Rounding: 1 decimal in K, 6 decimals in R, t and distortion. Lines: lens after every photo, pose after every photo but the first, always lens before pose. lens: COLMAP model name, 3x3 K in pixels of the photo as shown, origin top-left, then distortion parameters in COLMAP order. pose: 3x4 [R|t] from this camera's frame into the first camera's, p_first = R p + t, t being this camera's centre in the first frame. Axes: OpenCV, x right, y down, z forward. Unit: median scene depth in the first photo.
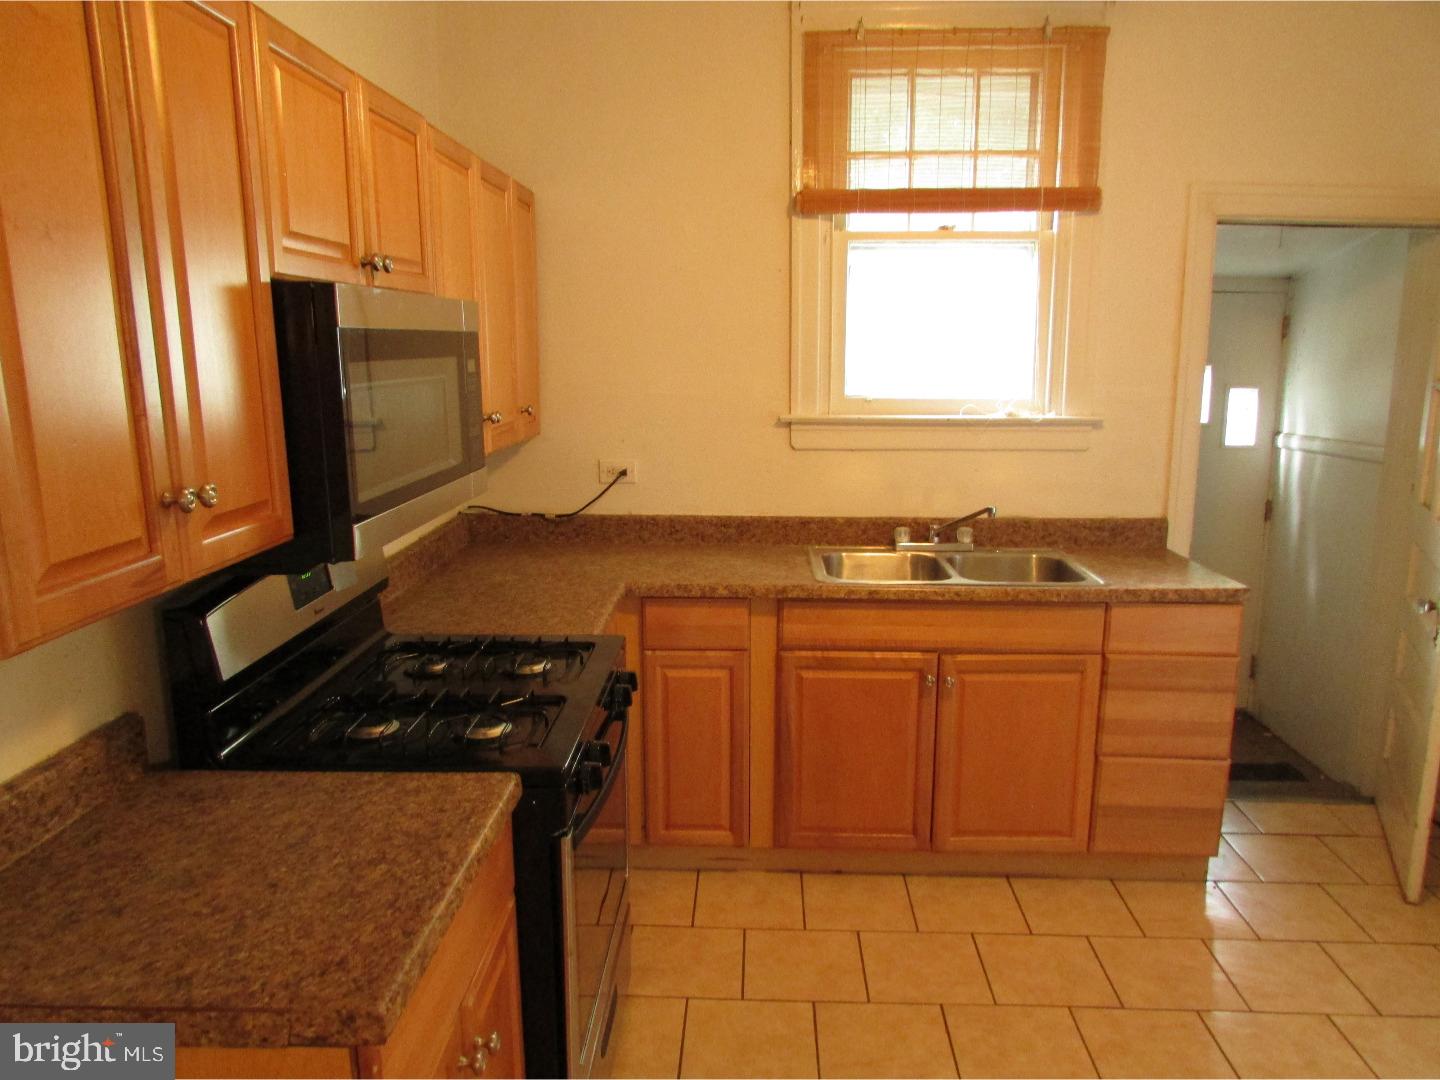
lens RADIAL K [[1029.6, 0, 710.8], [0, 1029.6, 541.0], [0, 0, 1]] dist [-0.025093, 0.015831]
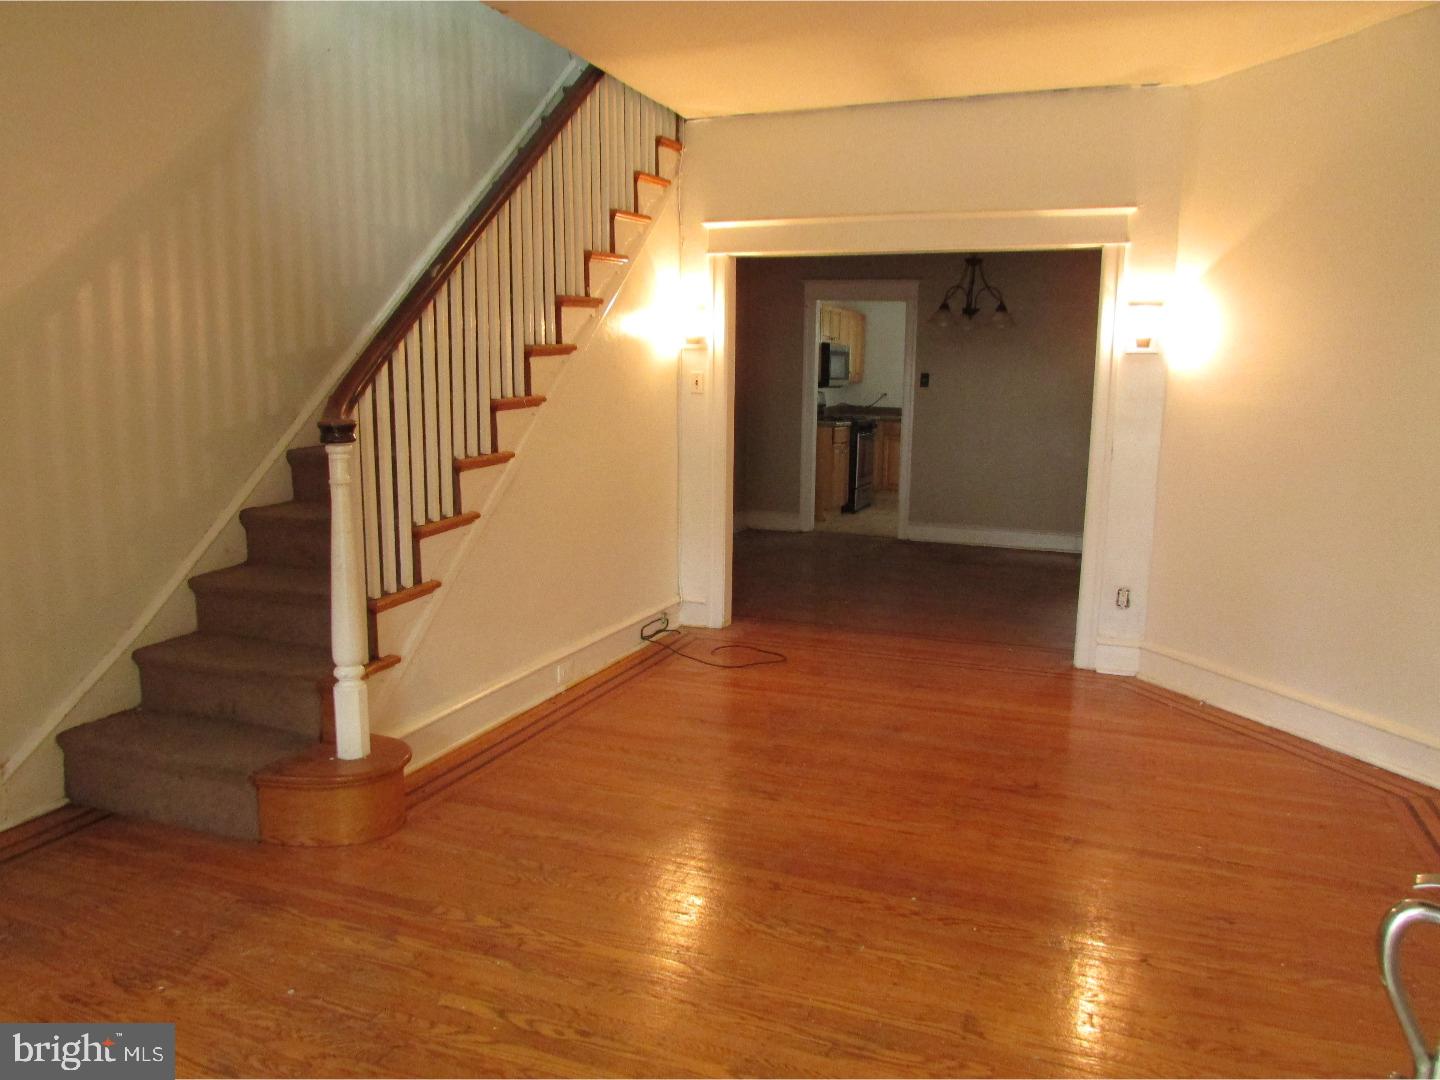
lens RADIAL K [[1029.6, 0, 720.1], [0, 1029.6, 540.2], [0, 0, 1]] dist [-0.025093, 0.015831]
pose [[0.948788, 0.065570, -0.309033, 0.509542], [-0.077245, 0.996681, -0.025683, 0.575612], [0.306324, 0.048239, 0.950704, -2.536624]]
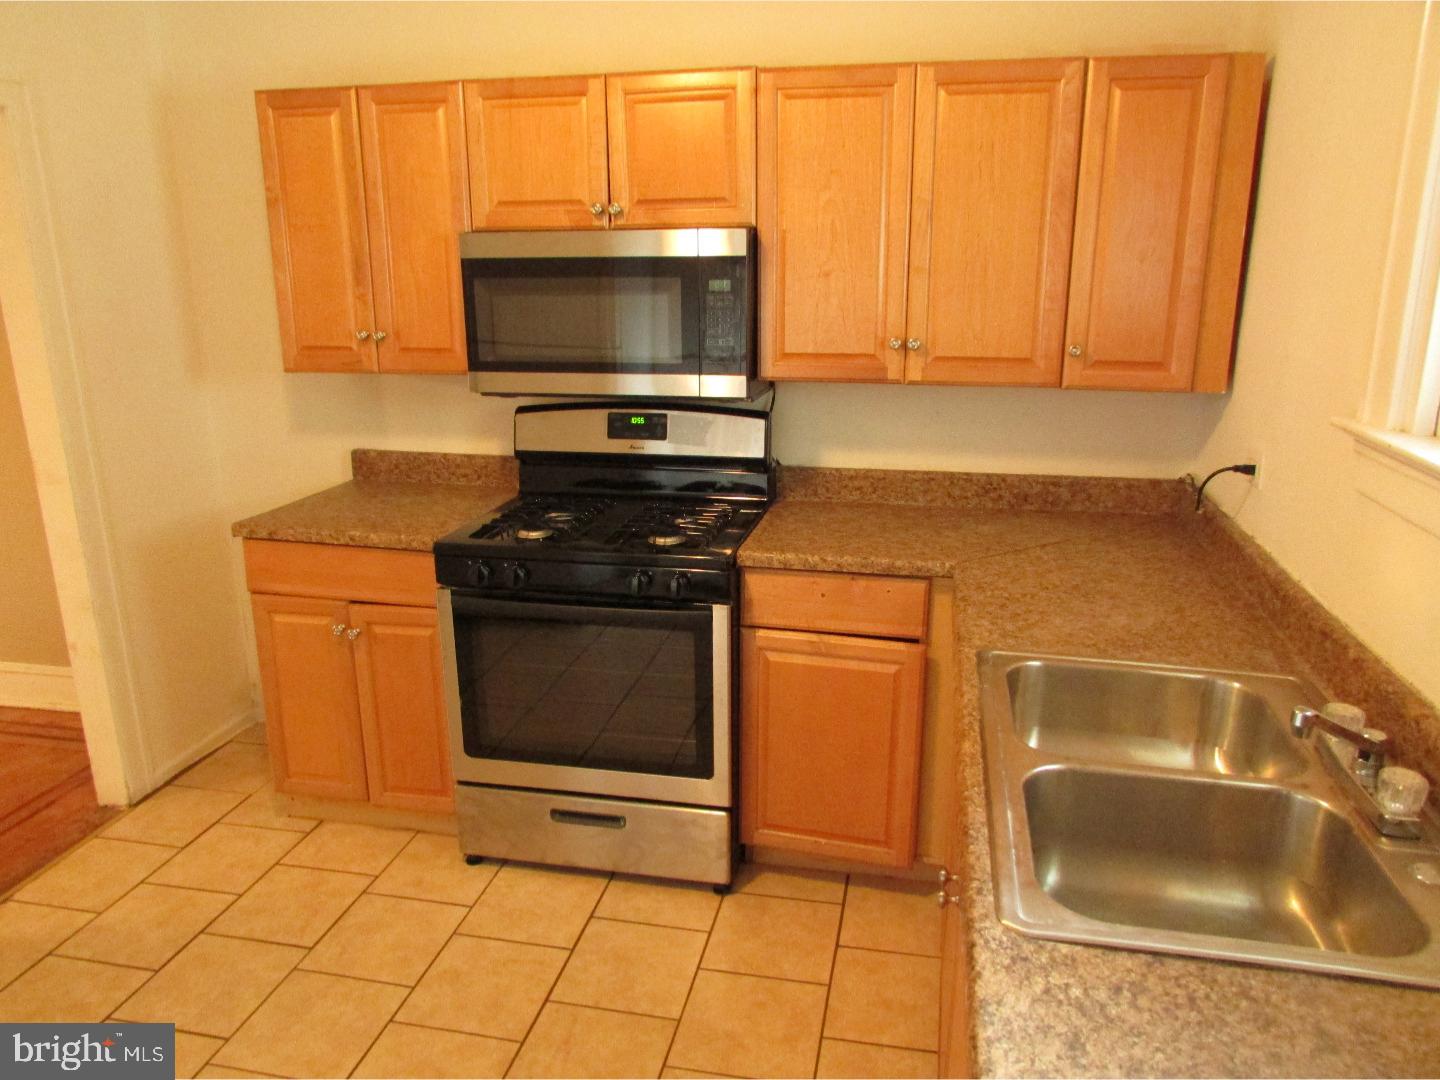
lens RADIAL K [[1029.6, 0, 715.3], [0, 1029.6, 541.4], [0, 0, 1]] dist [-0.025093, 0.015831]
pose [[-0.152379, 0.268360, -0.951191, 0.629150], [-0.189044, 0.936745, 0.294568, -0.158102], [0.970074, 0.224703, -0.092008, 0.769687]]
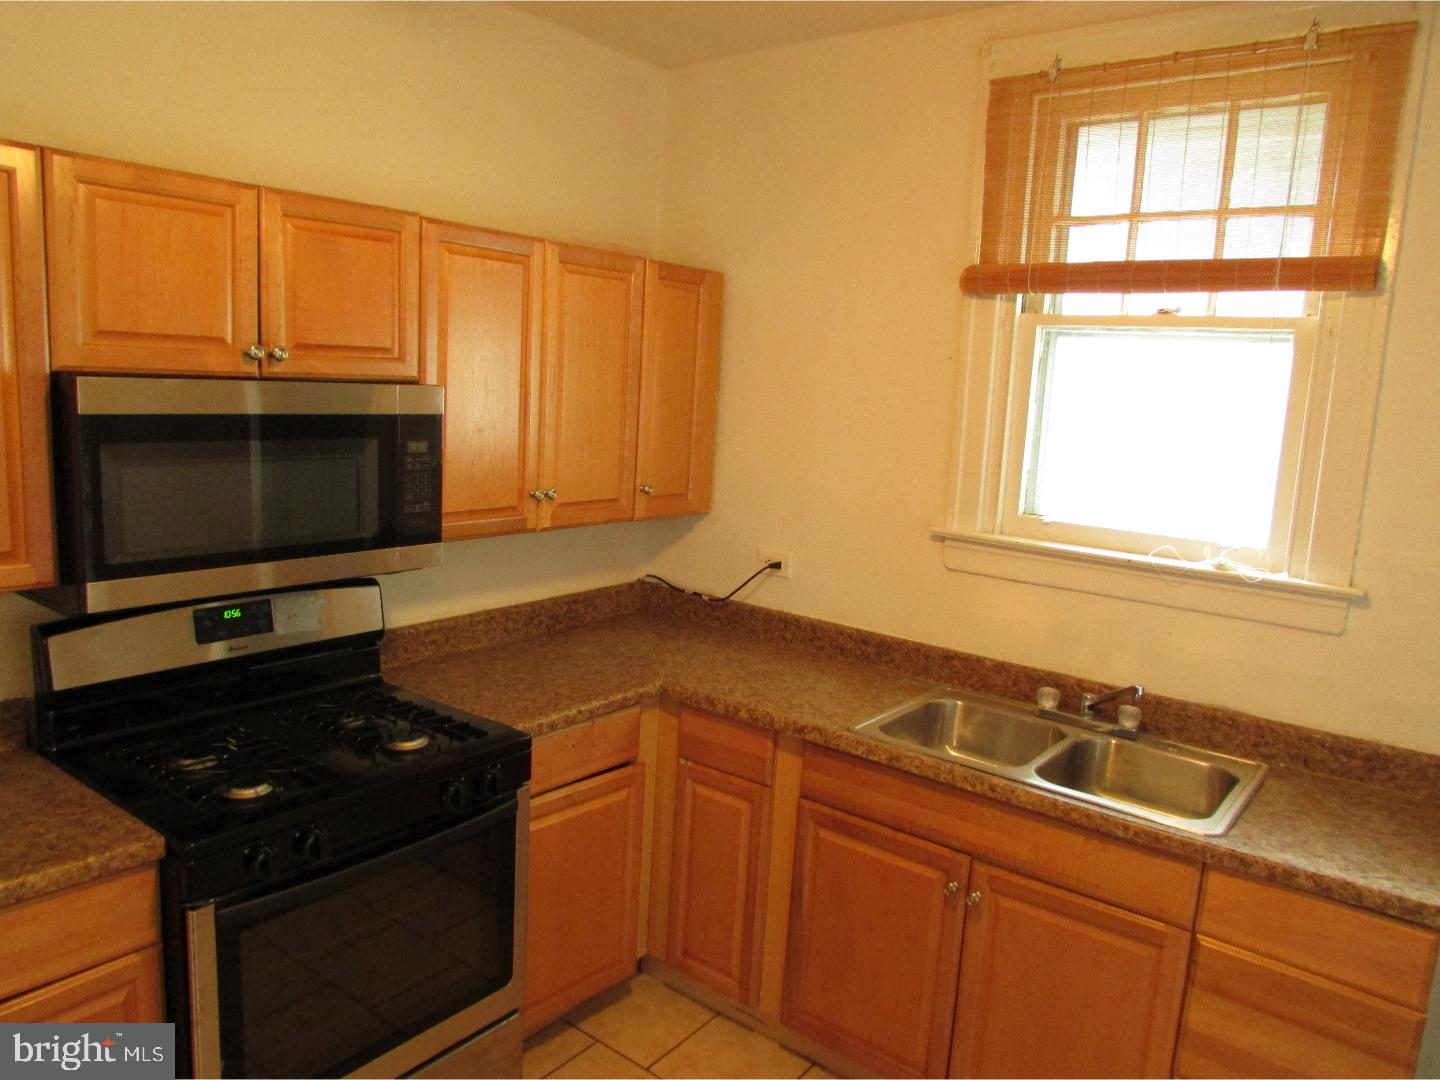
lens RADIAL K [[1029.6, 0, 721.3], [0, 1029.6, 544.7], [0, 0, 1]] dist [-0.025093, 0.015831]
pose [[0.819543, 0.140037, -0.555643, 0.405718], [-0.166322, 0.986066, 0.003199, -0.082791], [0.548349, 0.089795, 0.831415, 0.204299]]
